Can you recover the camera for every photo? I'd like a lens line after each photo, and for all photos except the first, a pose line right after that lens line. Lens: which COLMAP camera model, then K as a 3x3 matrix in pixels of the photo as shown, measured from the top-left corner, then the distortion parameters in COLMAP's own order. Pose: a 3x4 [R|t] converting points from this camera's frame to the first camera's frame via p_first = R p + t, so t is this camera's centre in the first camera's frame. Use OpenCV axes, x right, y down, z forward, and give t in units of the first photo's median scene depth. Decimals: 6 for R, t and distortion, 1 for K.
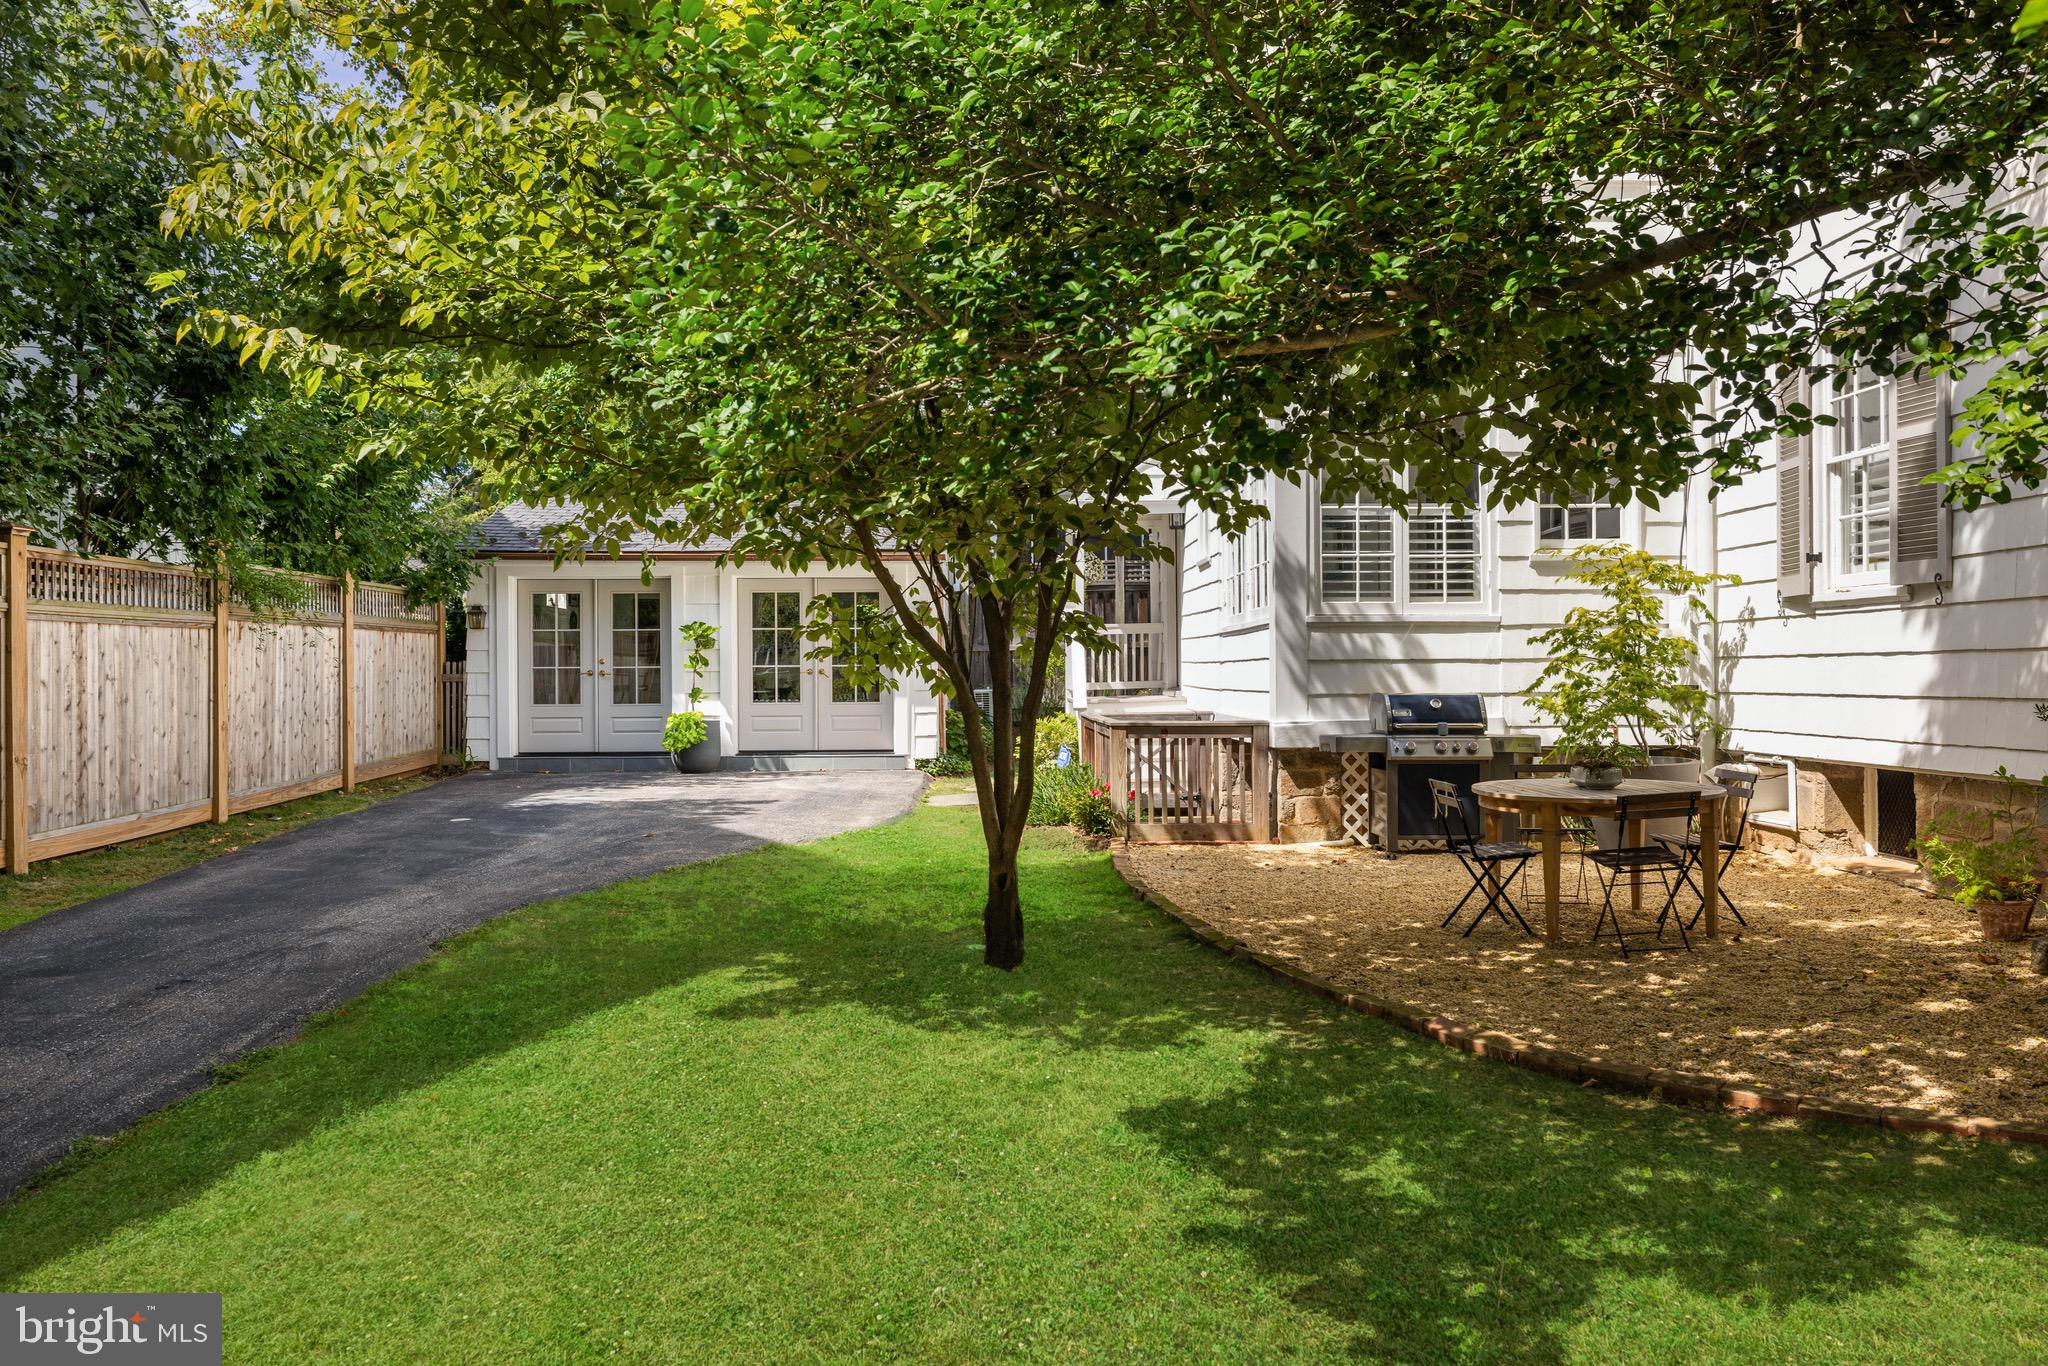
lens RADIAL K [[1537.6, 0, 1023.5], [0, 1537.6, 680.0], [0, 0, 1]] dist [0.010667, 0.001026]
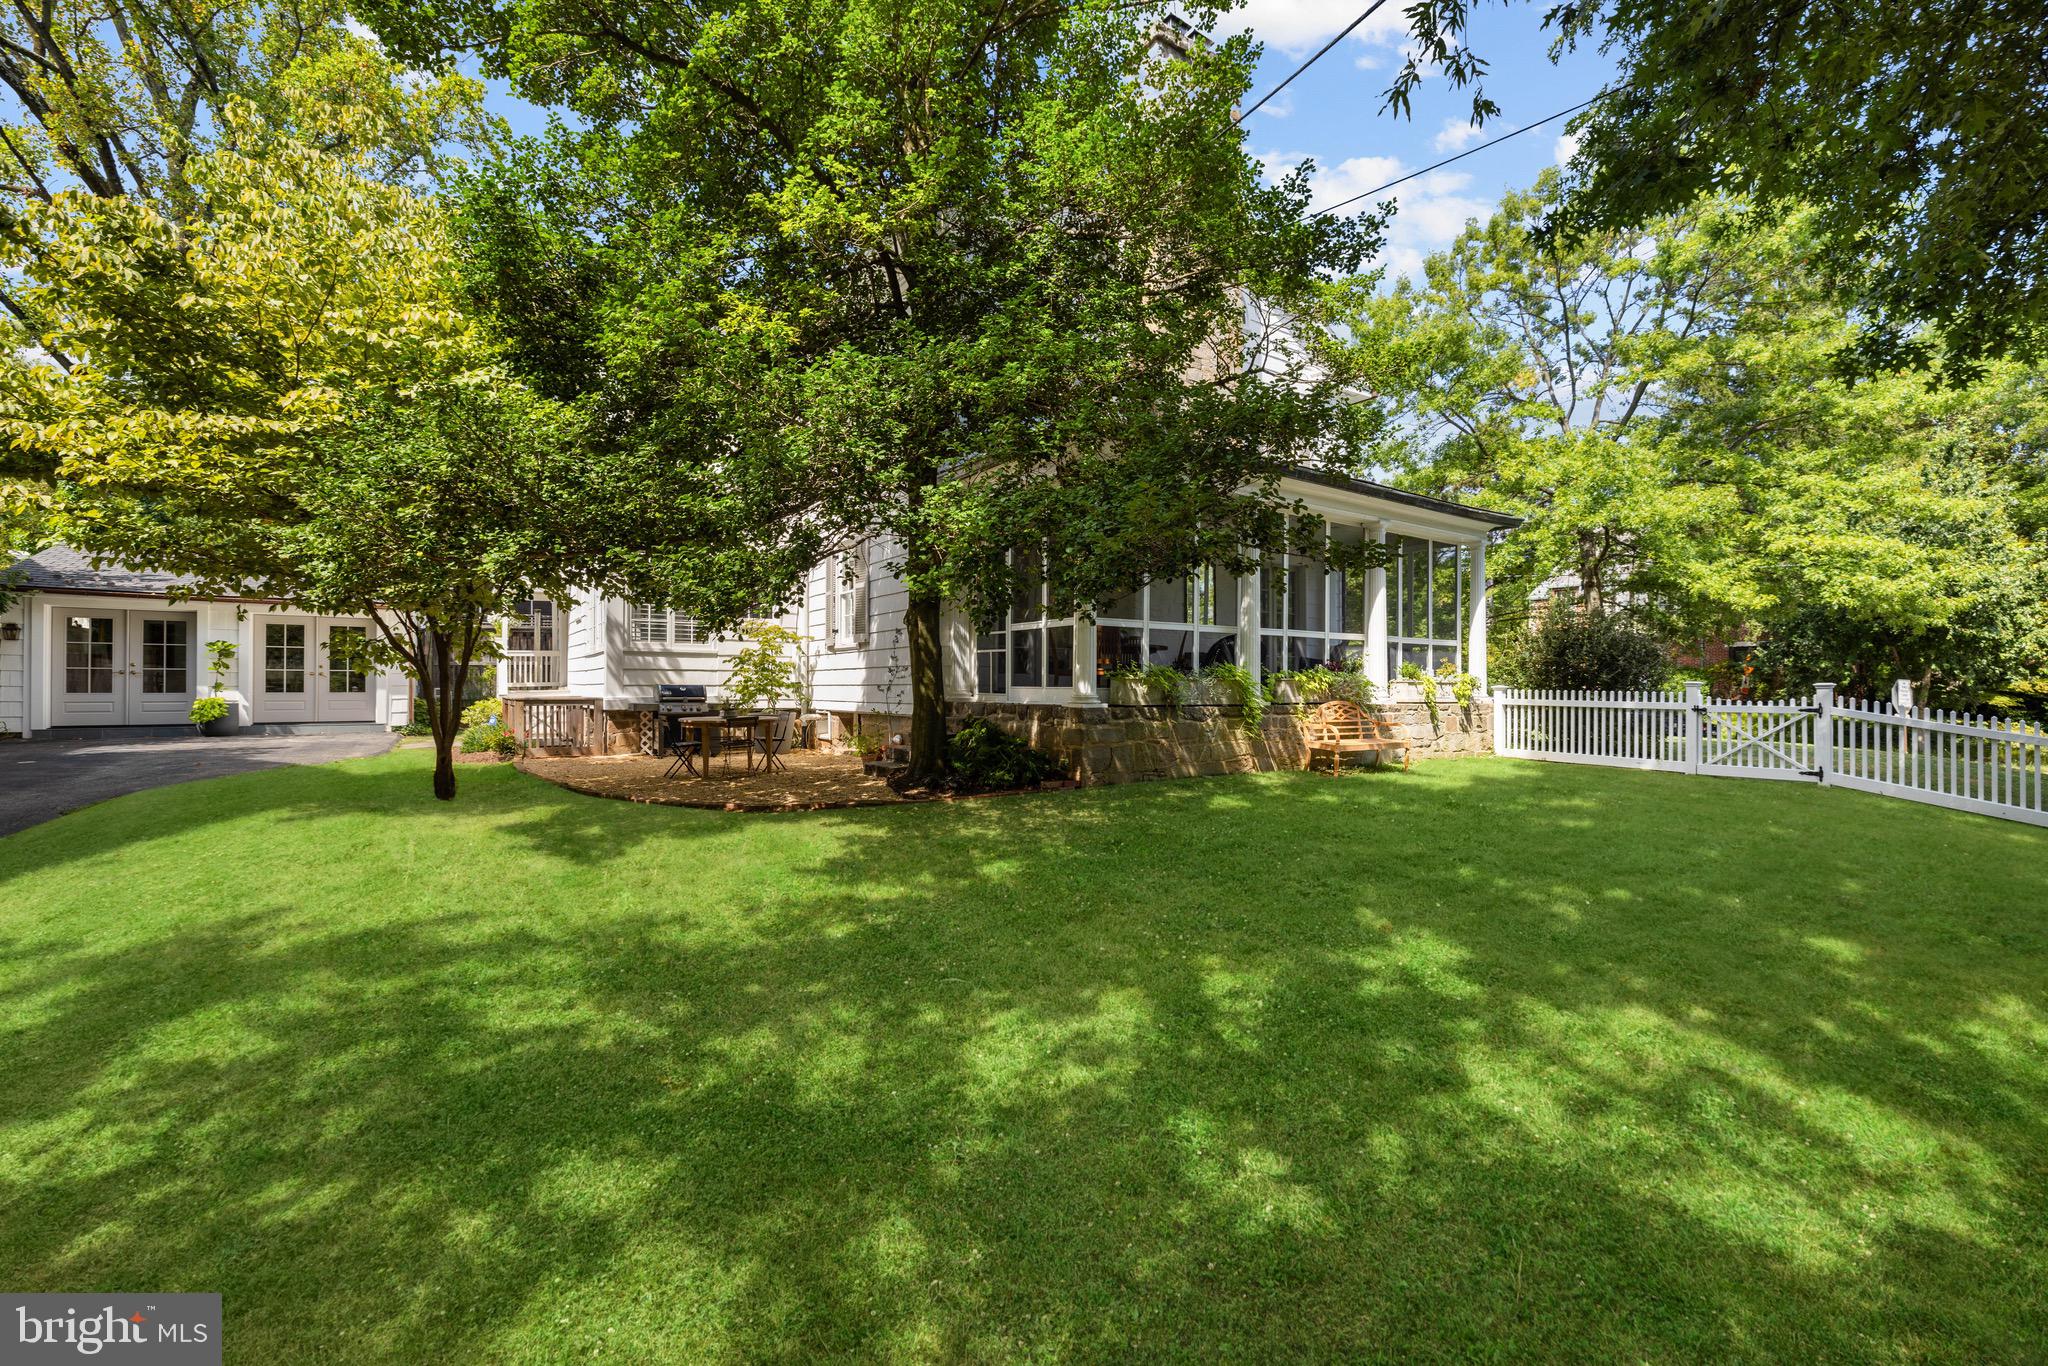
lens RADIAL K [[873.3, 0, 1036.9], [0, 873.3, 679.2], [0, 0, 1]] dist [0.003830, 0.000425]
pose [[0.843398, 0.013649, 0.537116, 0.018182], [-0.005998, 0.999854, -0.015989, 0.017846], [-0.537256, 0.010263, 0.843357, -0.331147]]
